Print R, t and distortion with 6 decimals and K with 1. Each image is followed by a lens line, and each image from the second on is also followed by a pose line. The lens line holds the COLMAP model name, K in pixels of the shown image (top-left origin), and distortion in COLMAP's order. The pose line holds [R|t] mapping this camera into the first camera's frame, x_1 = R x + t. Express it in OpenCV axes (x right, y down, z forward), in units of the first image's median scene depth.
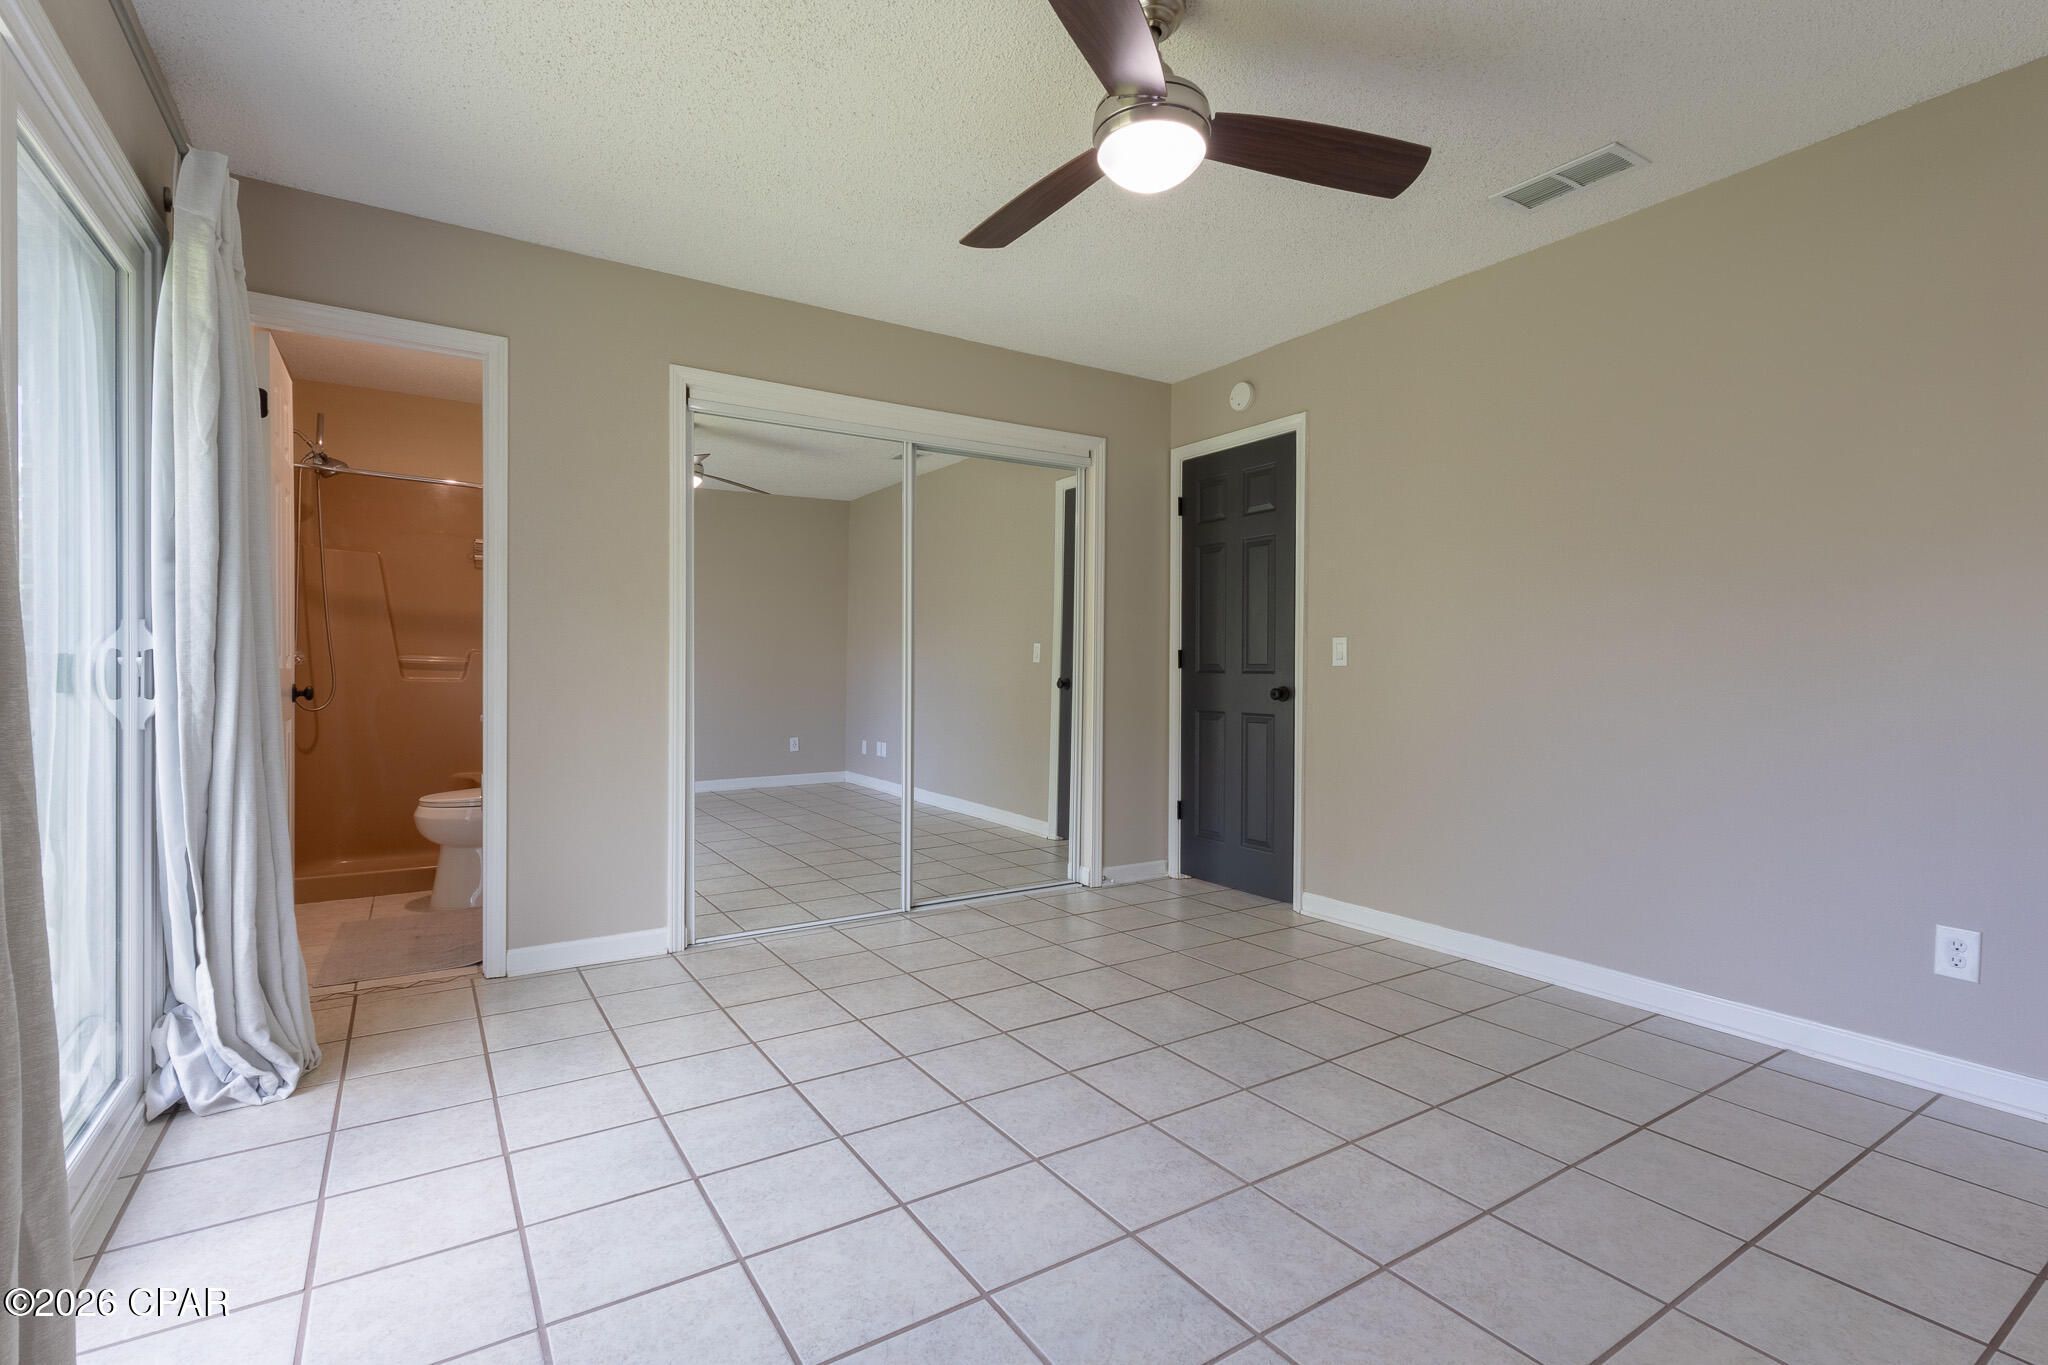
lens RADIAL K [[942.4, 0, 1024.0], [0, 942.4, 682.5], [0, 0, 1]] dist [-0.003902, 0.006059]
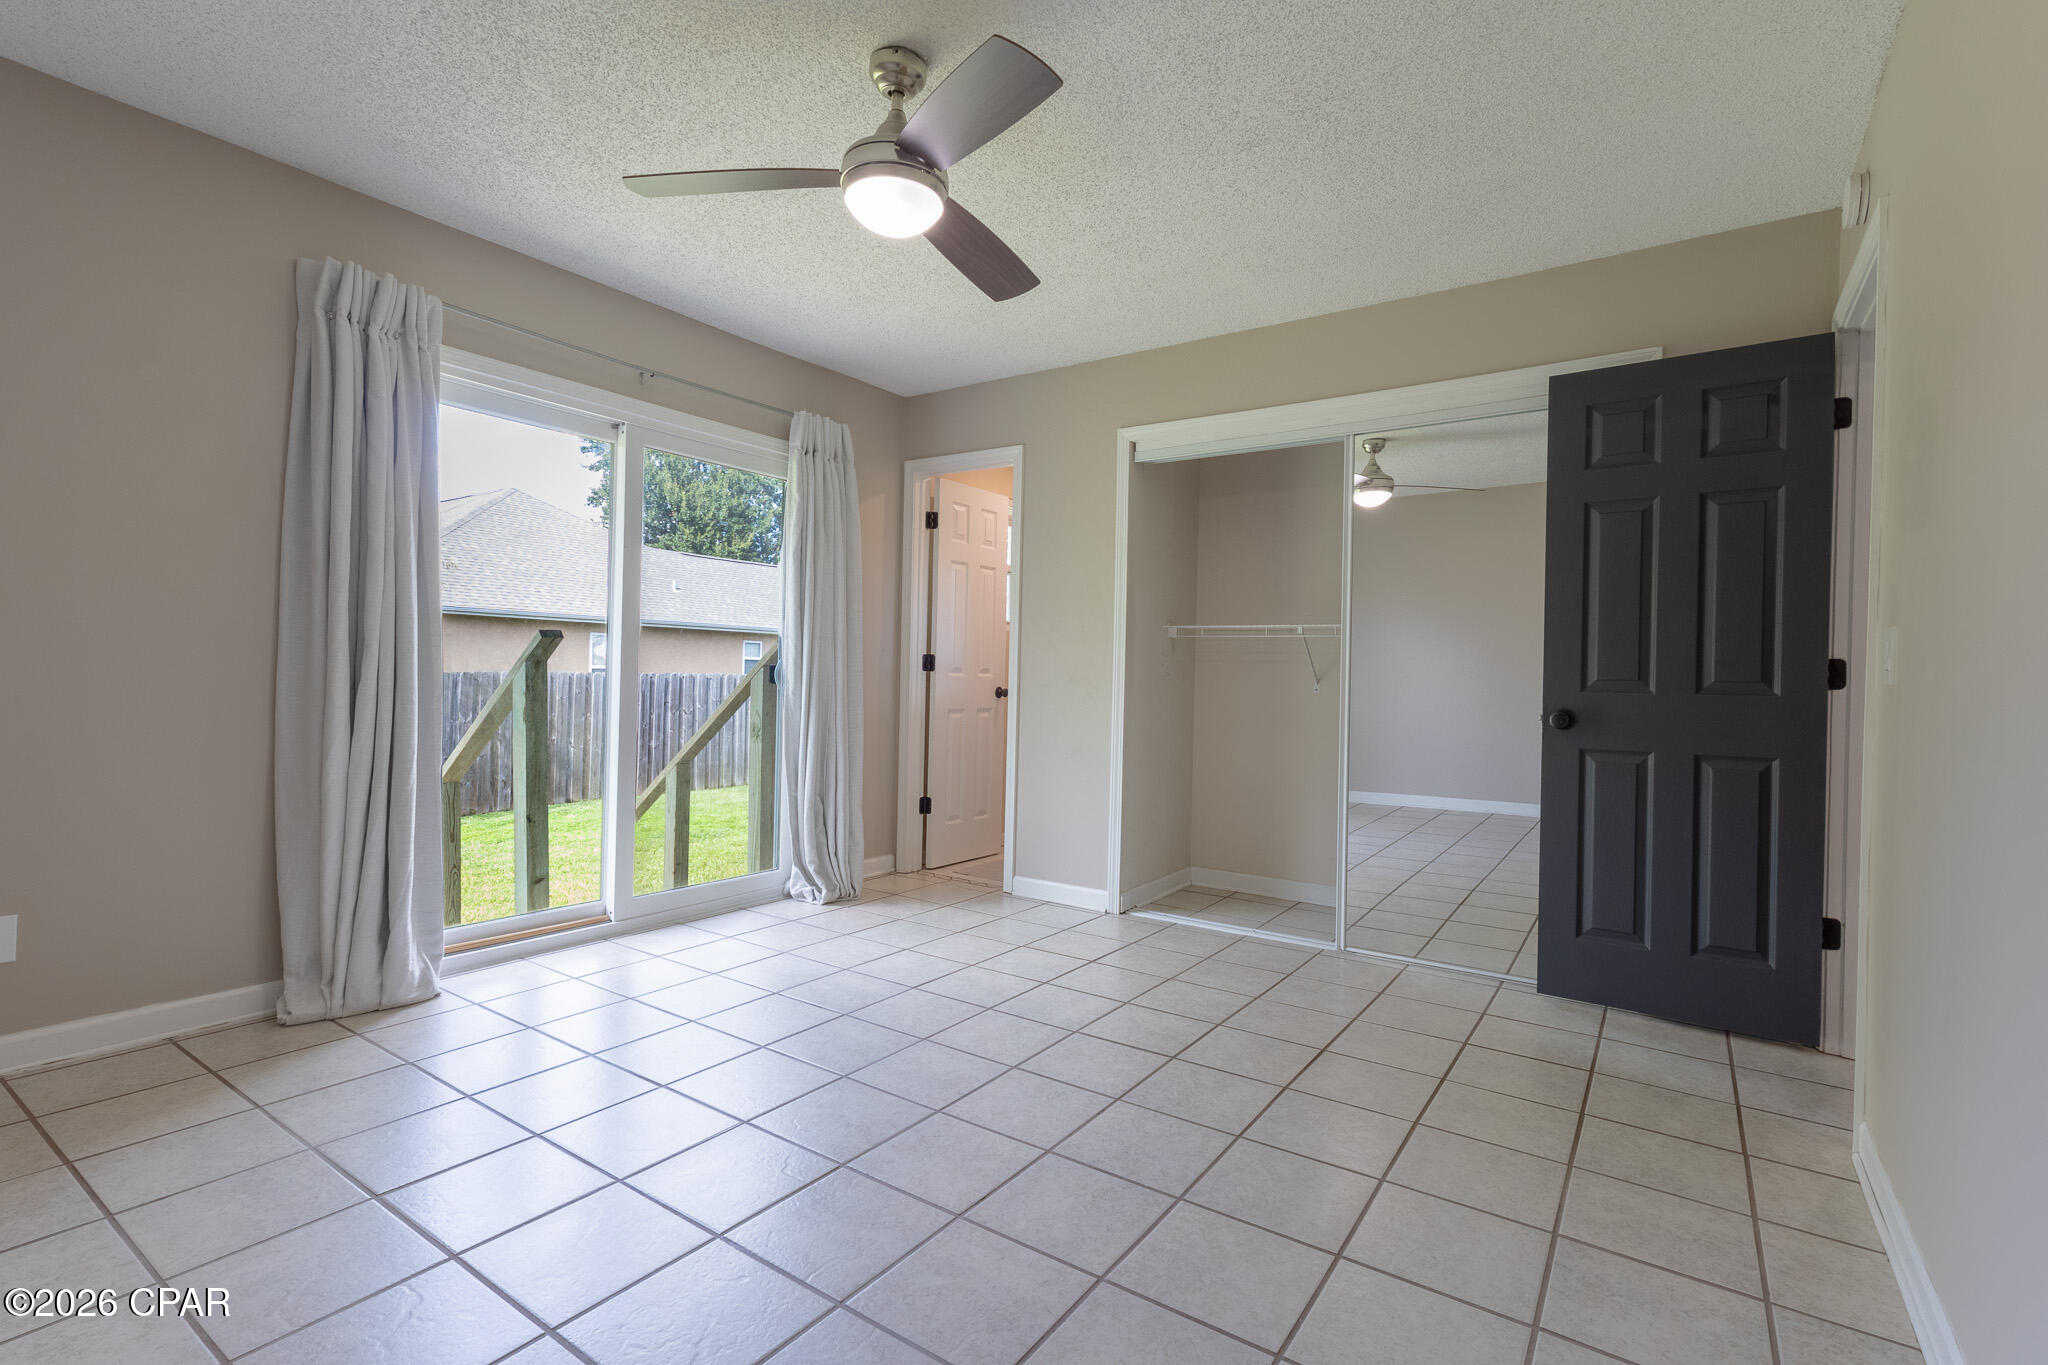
lens RADIAL K [[942.4, 0, 1024.0], [0, 942.4, 682.5], [0, 0, 1]] dist [-0.003902, 0.006059]
pose [[0.372318, 0.005021, -0.928091, 0.890153], [-0.028533, 0.999575, -0.006039, 0.002535], [0.927666, 0.028730, 0.372303, 0.551337]]
